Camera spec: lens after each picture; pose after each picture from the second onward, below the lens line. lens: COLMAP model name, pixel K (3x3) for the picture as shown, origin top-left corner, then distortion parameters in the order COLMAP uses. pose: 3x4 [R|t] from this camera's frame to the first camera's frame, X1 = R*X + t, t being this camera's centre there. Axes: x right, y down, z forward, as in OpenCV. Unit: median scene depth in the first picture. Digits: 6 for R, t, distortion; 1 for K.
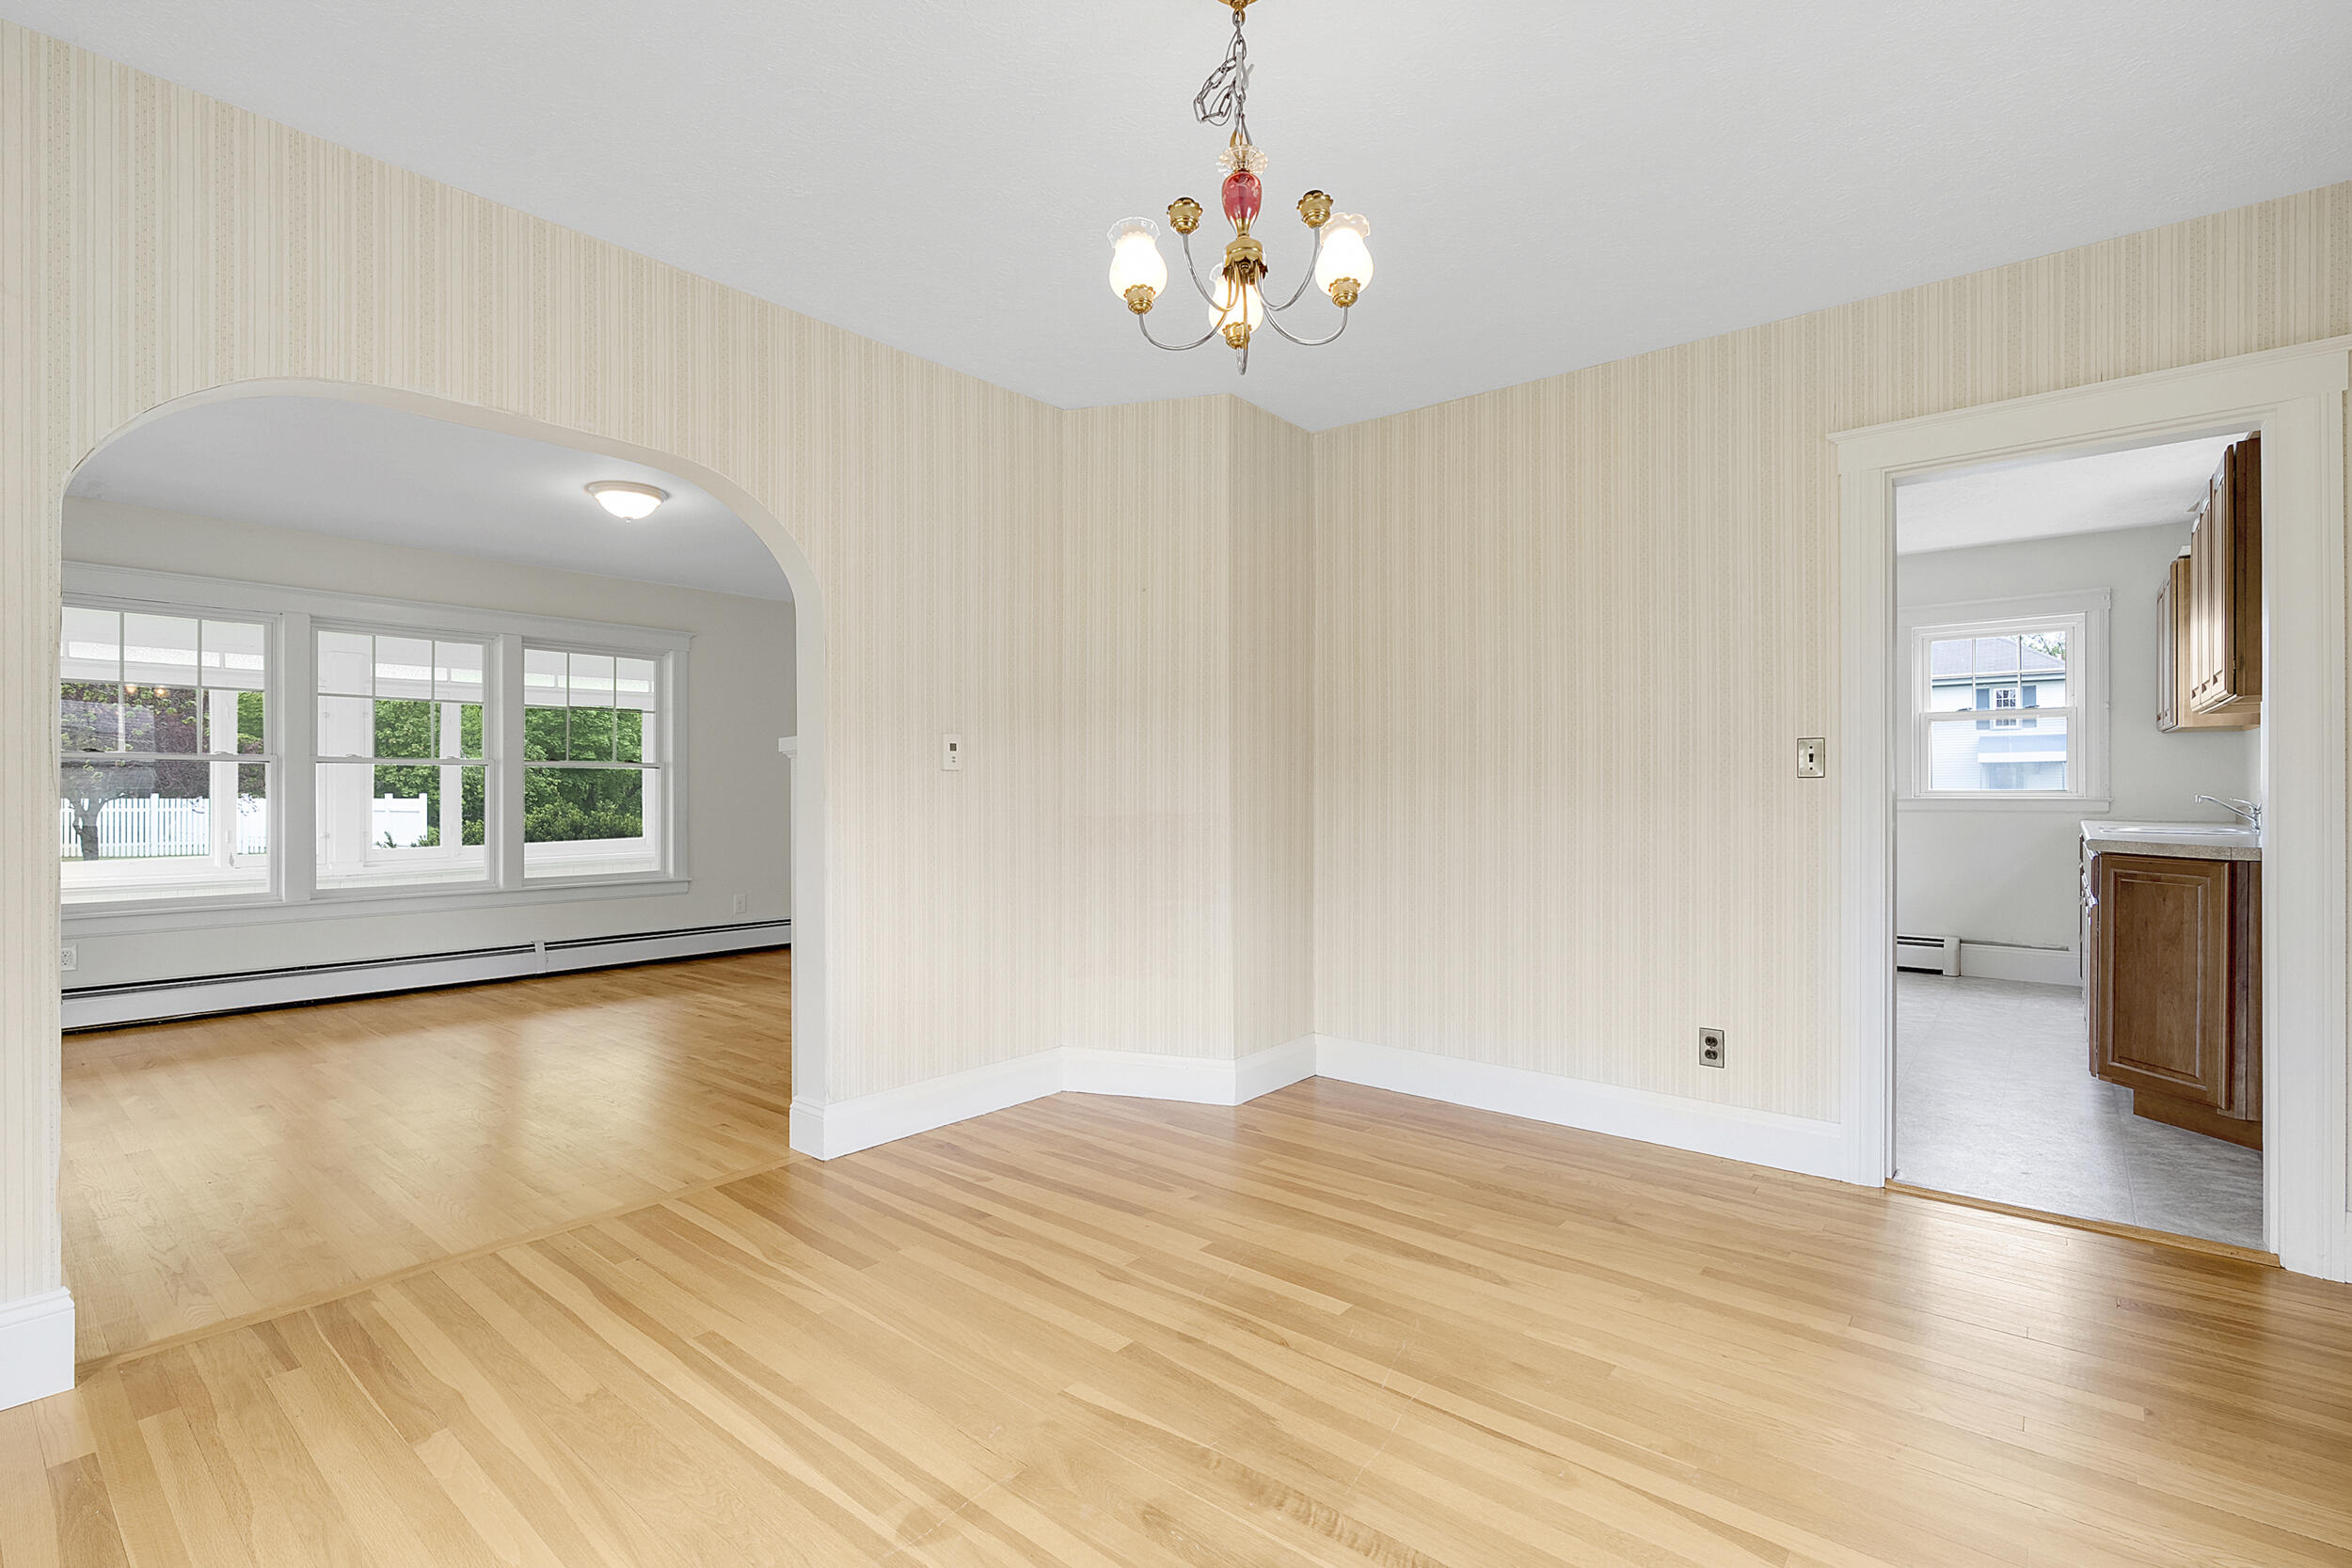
lens RADIAL K [[1078.6, 0, 1137.2], [0, 1078.6, 800.2], [0, 0, 1]] dist [-0.002736, 0.000594]
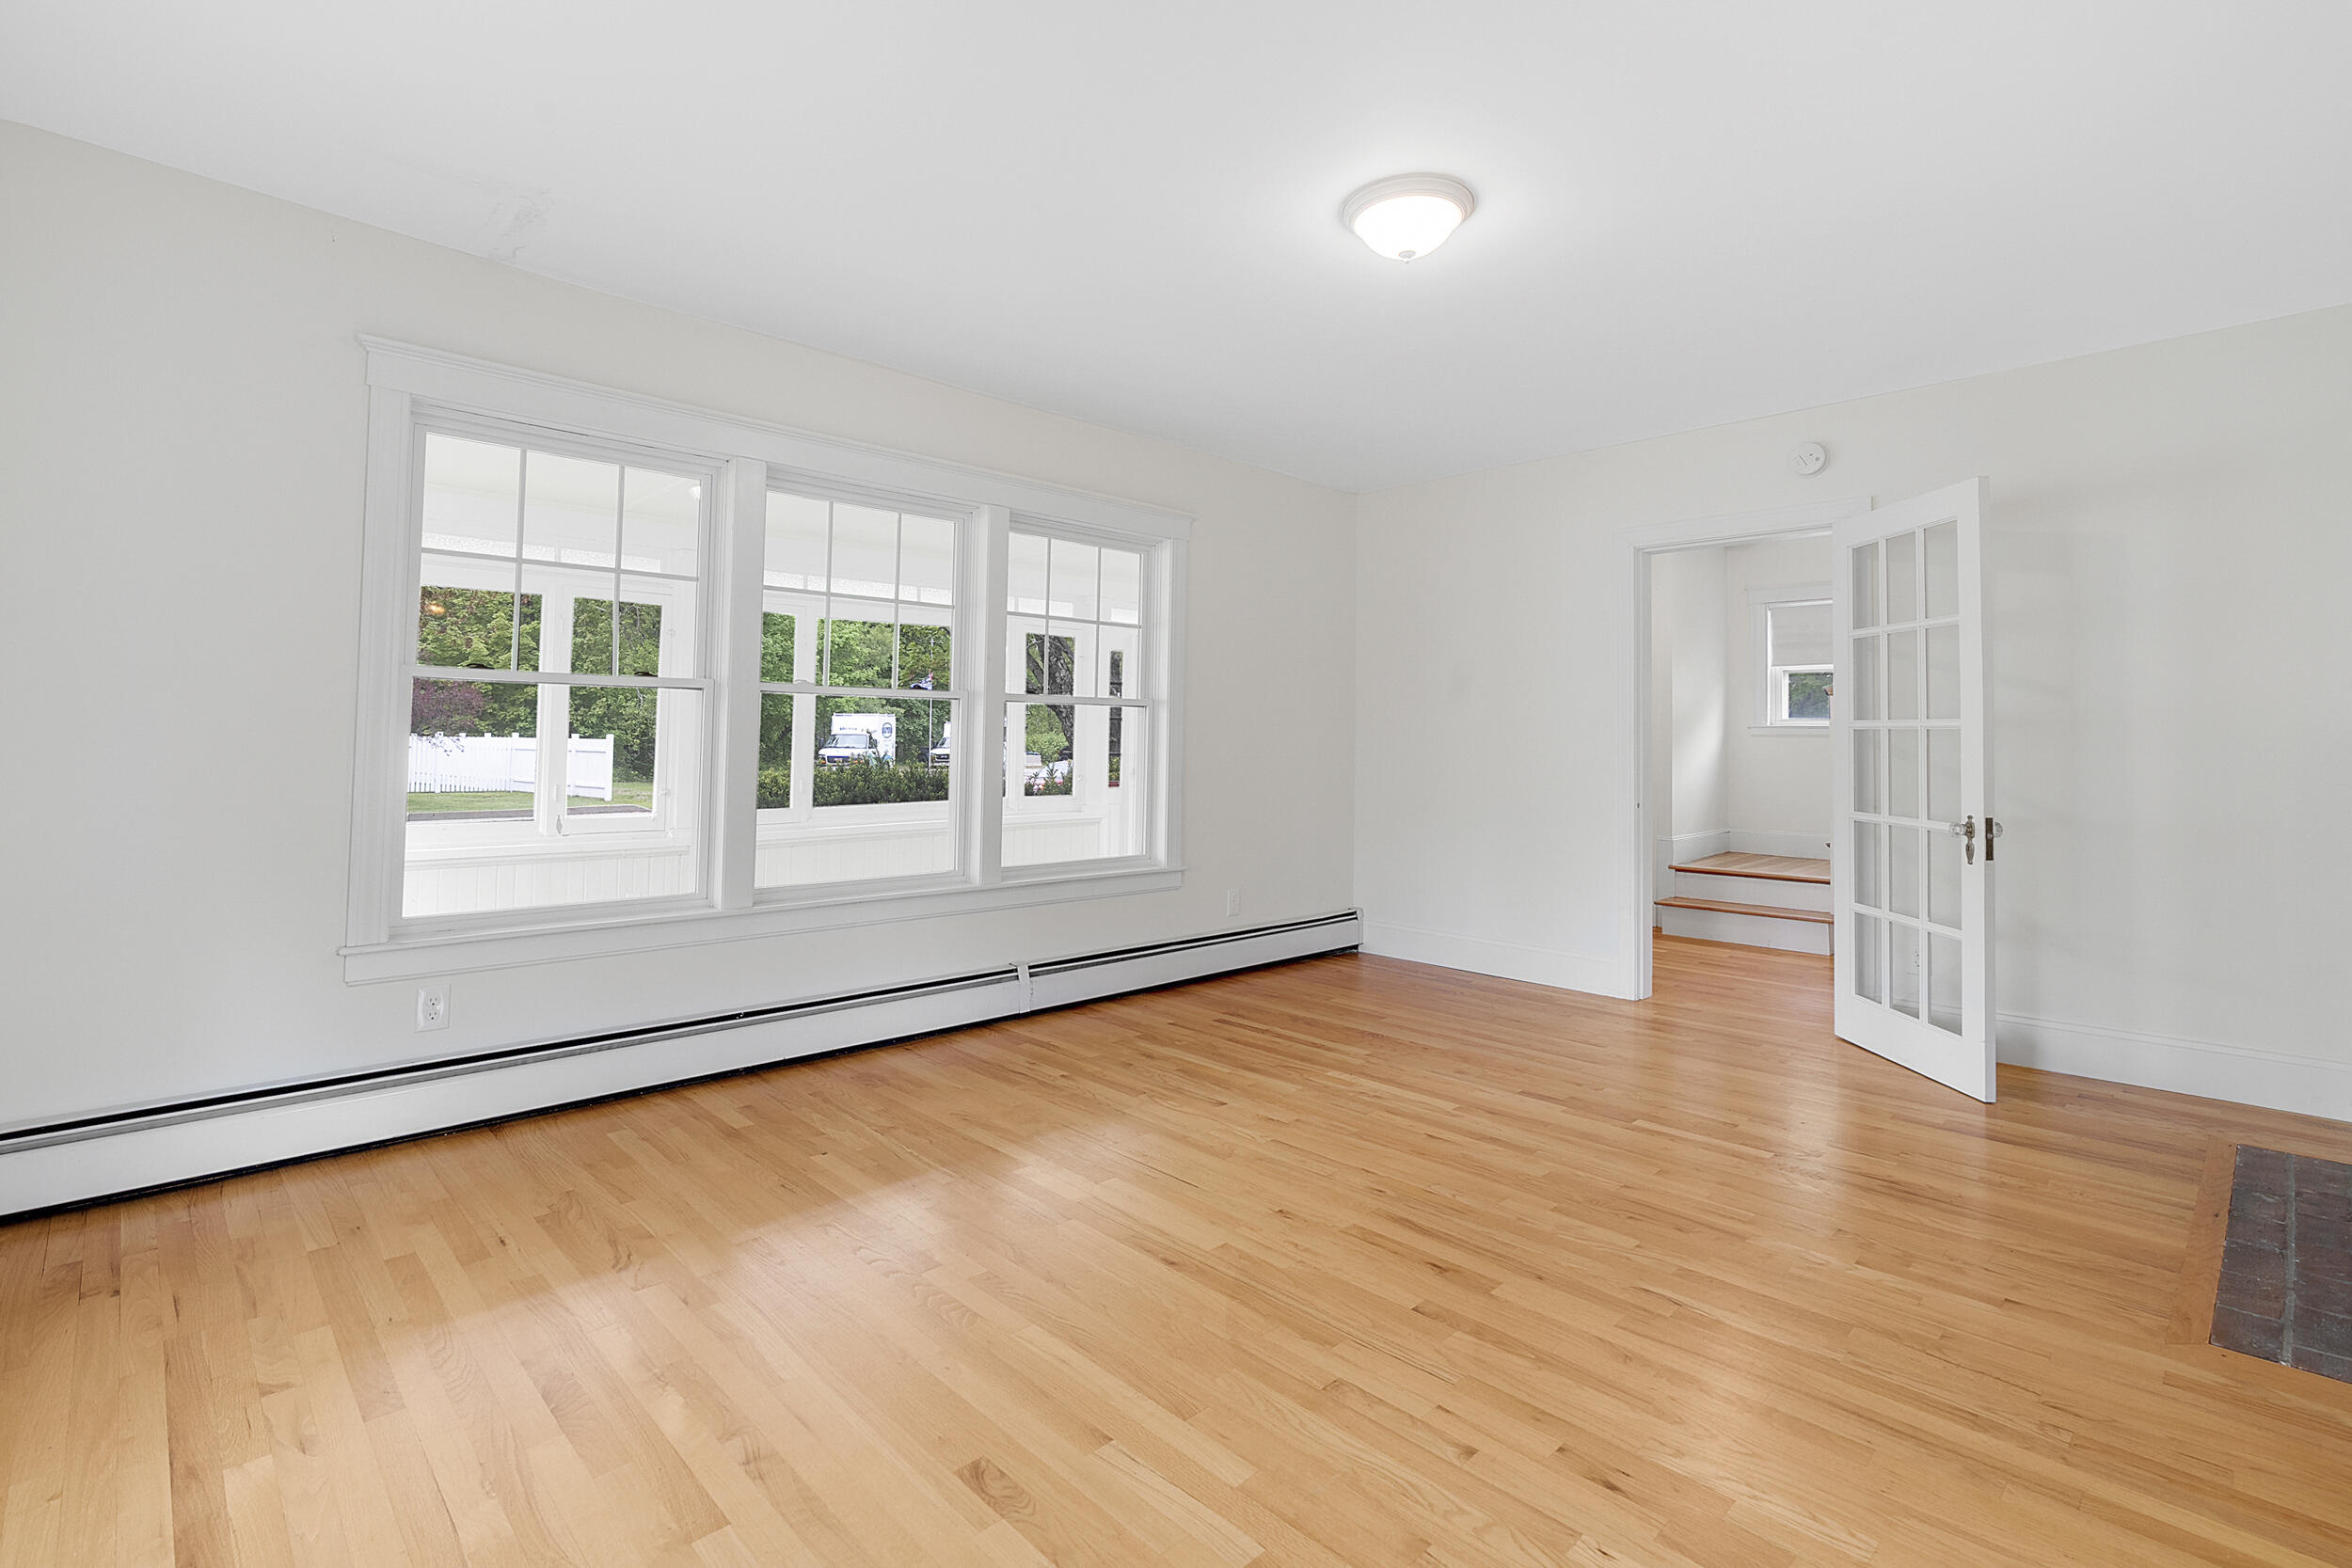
lens RADIAL K [[1078.6, 0, 1122.3], [0, 1078.6, 754.6], [0, 0, 1]] dist [-0.002736, 0.000594]
pose [[0.994487, 0.015606, -0.103691, -0.423936], [-0.014907, 0.999861, 0.007509, -0.005257], [0.103794, -0.005922, 0.994581, 0.336591]]
